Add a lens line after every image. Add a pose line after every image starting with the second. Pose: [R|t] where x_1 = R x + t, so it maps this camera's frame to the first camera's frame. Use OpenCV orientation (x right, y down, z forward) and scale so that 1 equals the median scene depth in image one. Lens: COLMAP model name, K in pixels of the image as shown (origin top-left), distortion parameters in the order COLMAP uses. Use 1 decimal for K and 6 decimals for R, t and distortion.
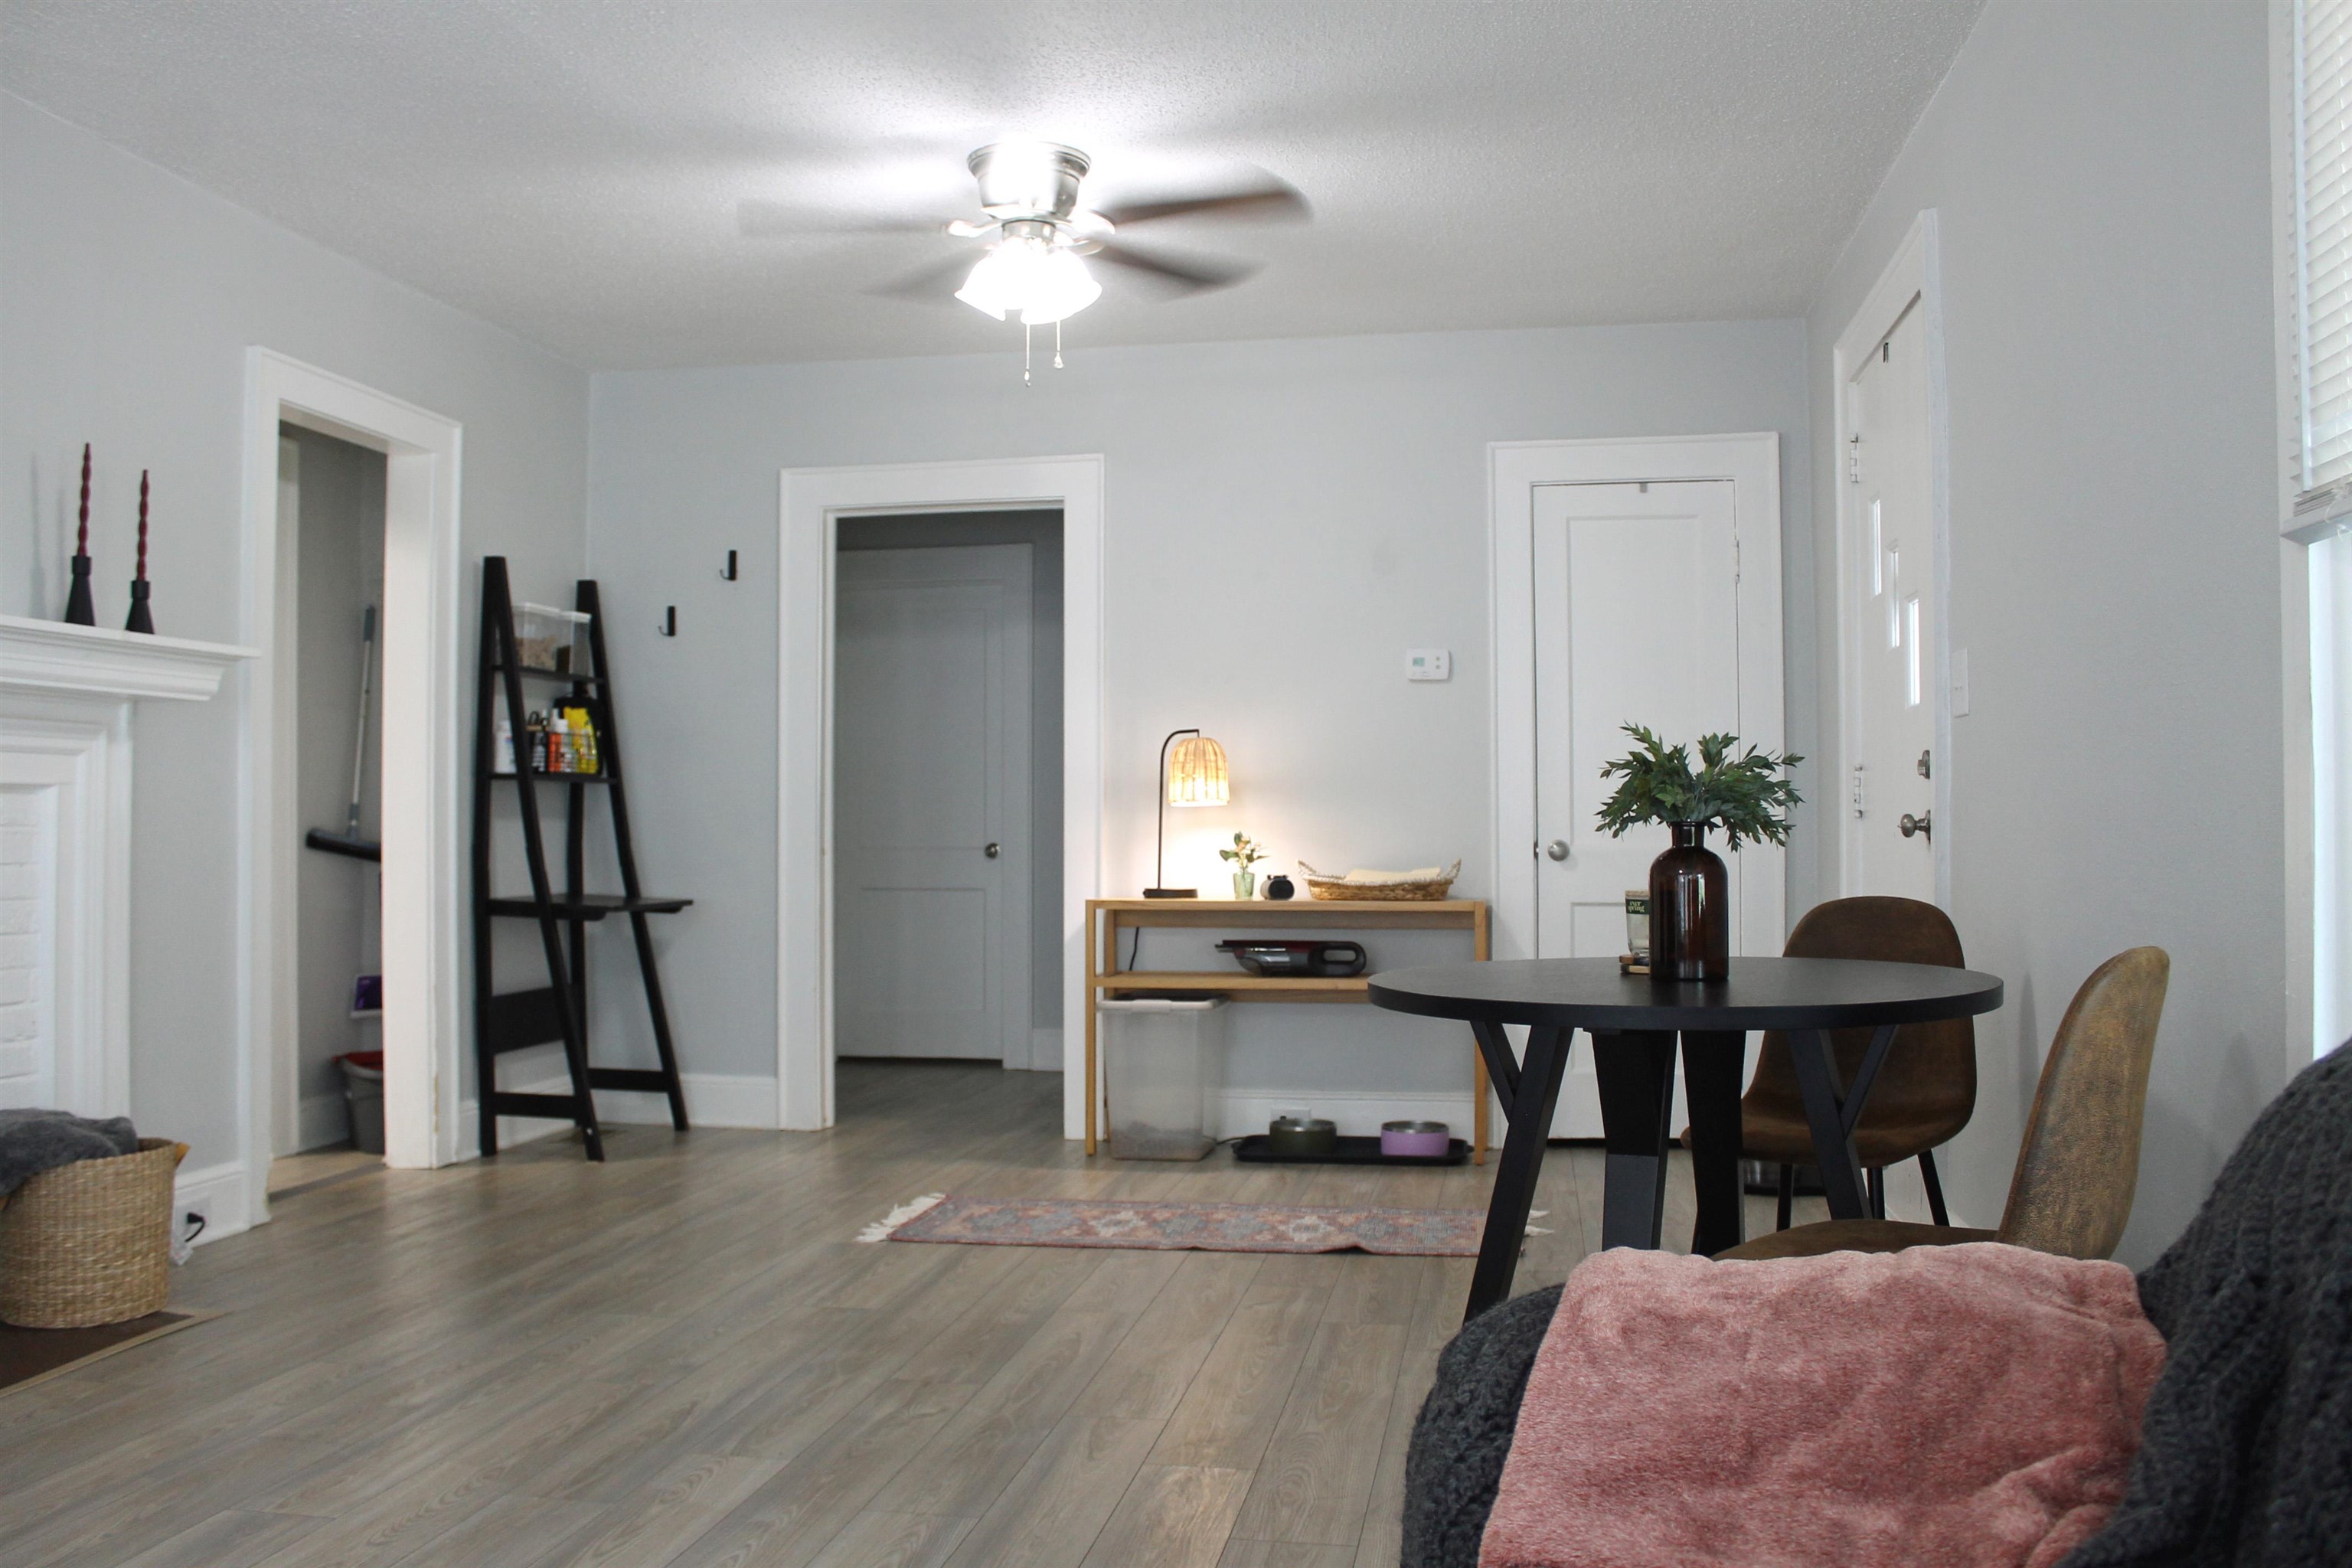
lens RADIAL K [[1900.5, 0, 1176.0], [0, 1900.5, 784.0], [0, 0, 1]] dist [-0.002340, -0.000524]
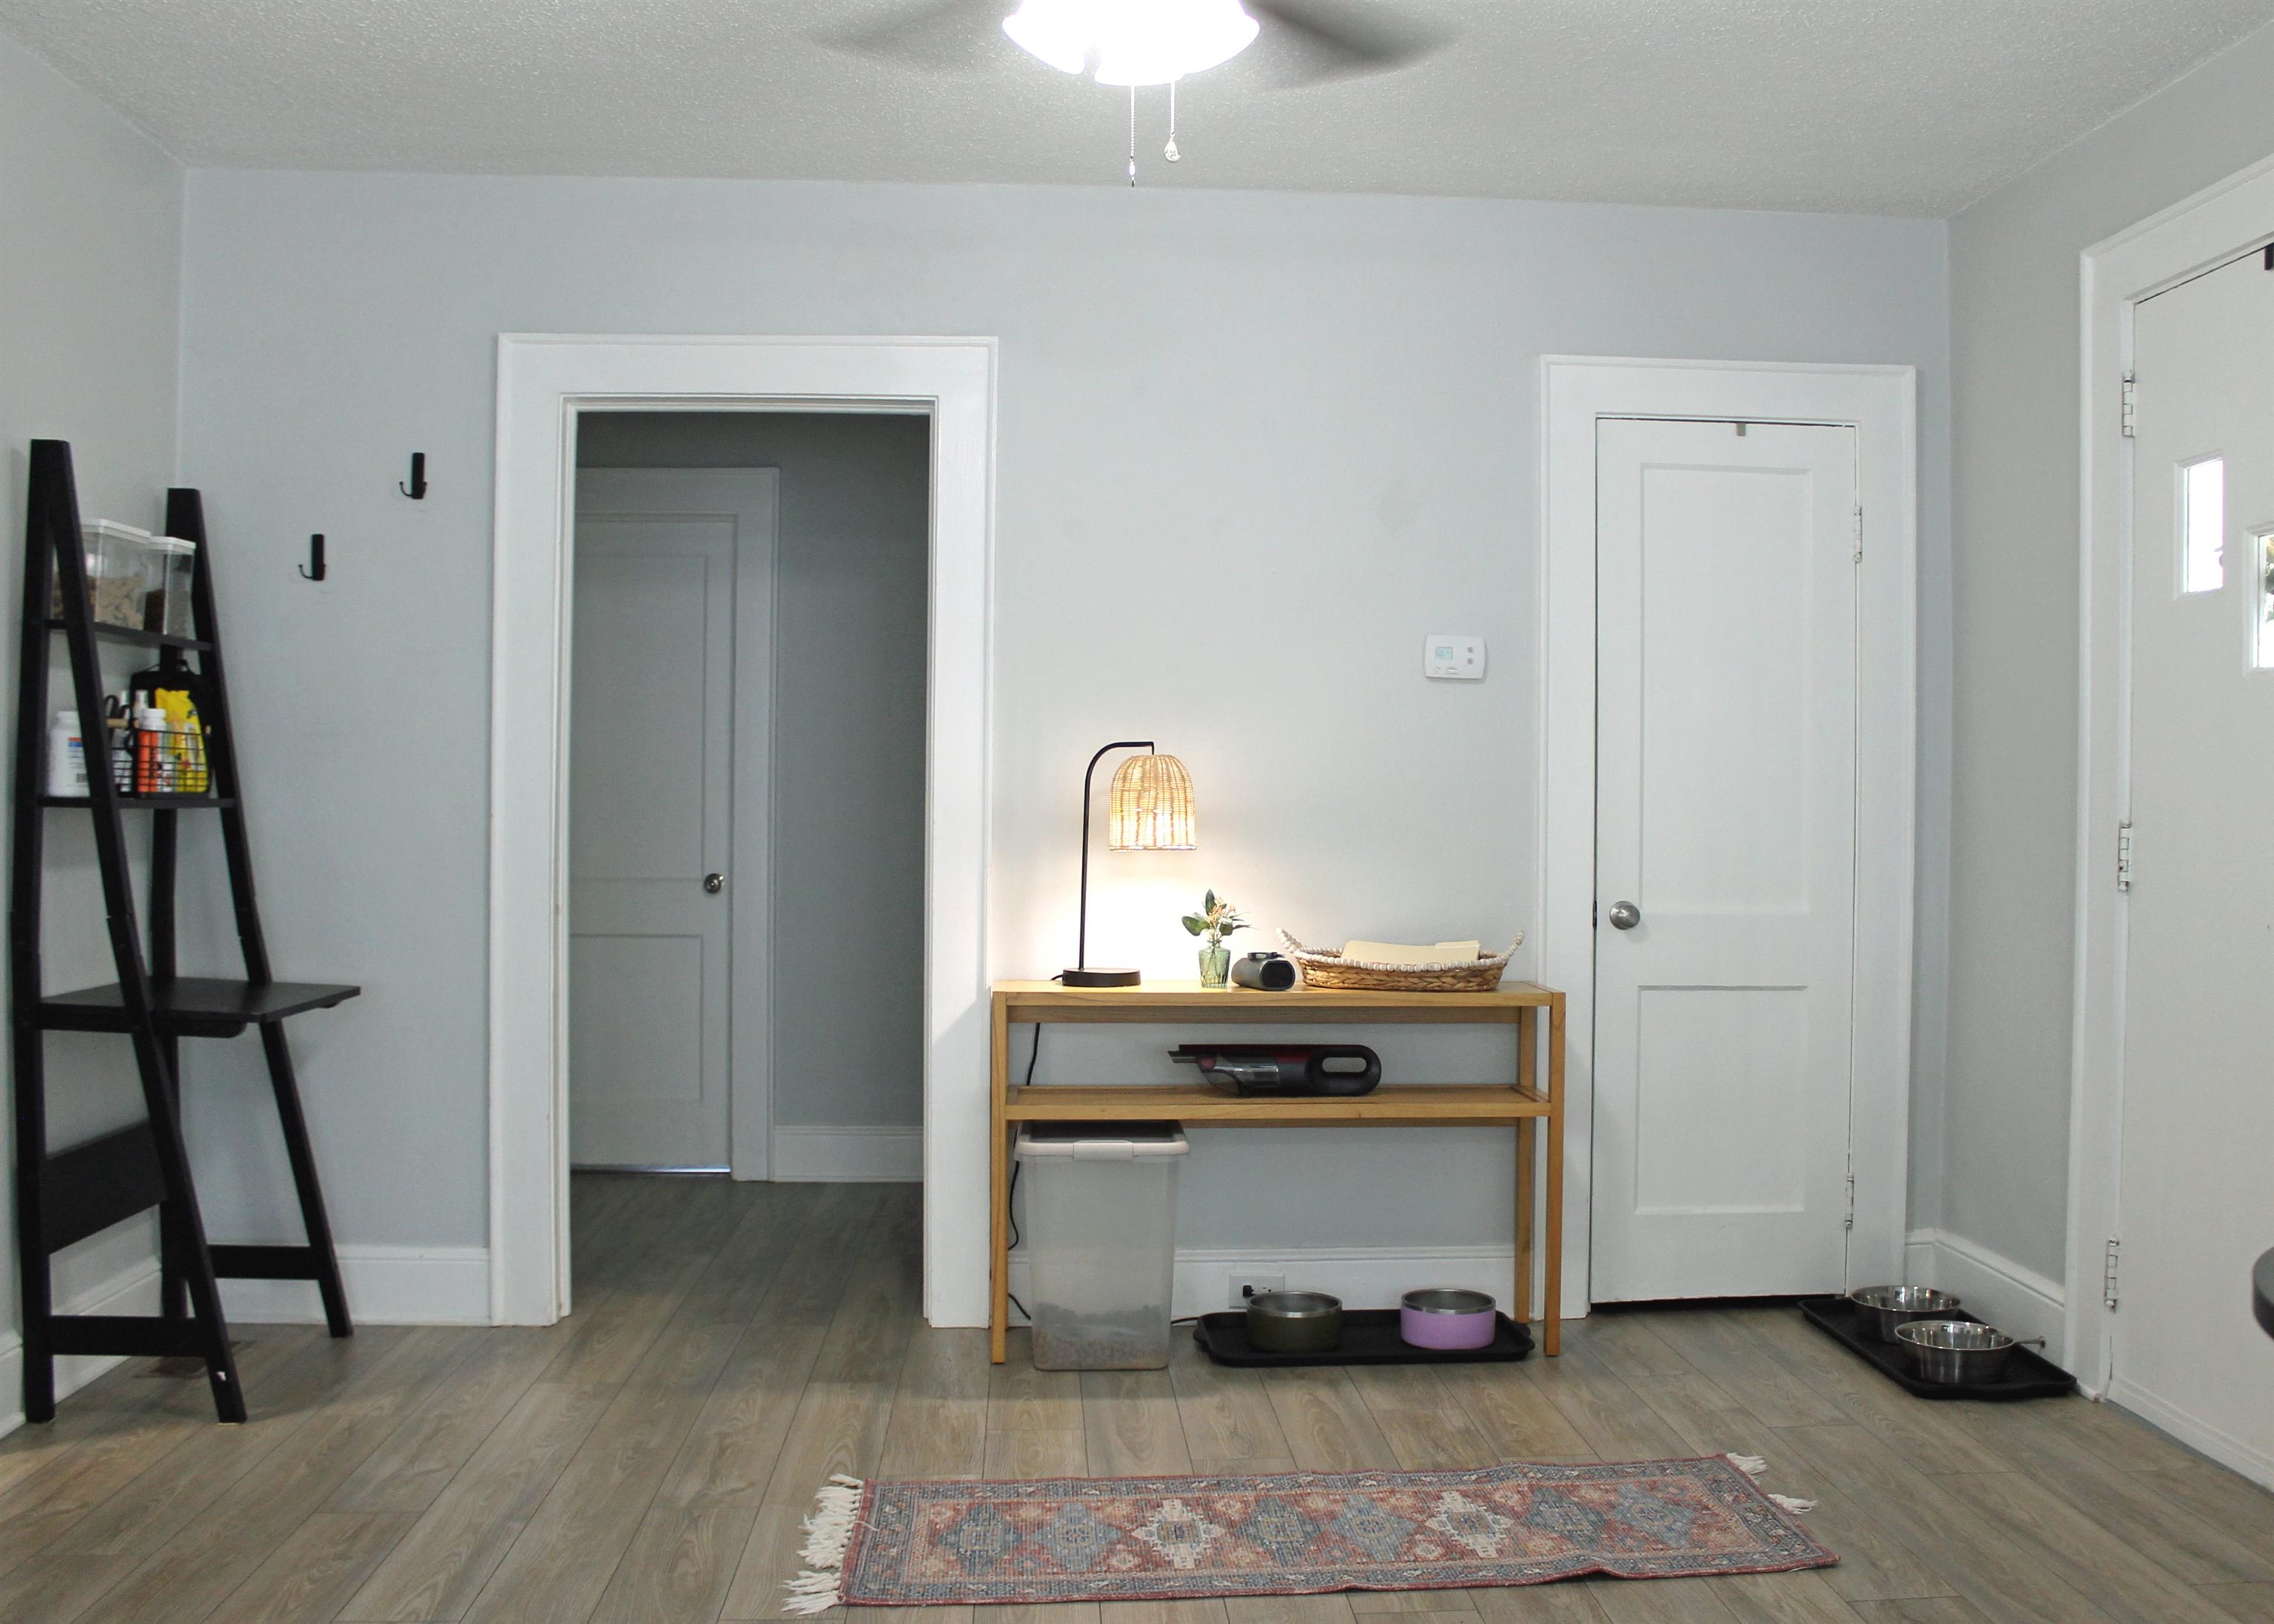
lens RADIAL K [[1979.5, 0, 1137.0], [0, 1979.5, 812.0], [0, 0, 1]] dist [-0.113102, 0.165600]
pose [[0.971454, 0.008982, 0.237059, -0.161304], [-0.016438, 0.999430, 0.029494, -0.024242], [-0.236659, -0.032549, 0.971047, 0.300292]]
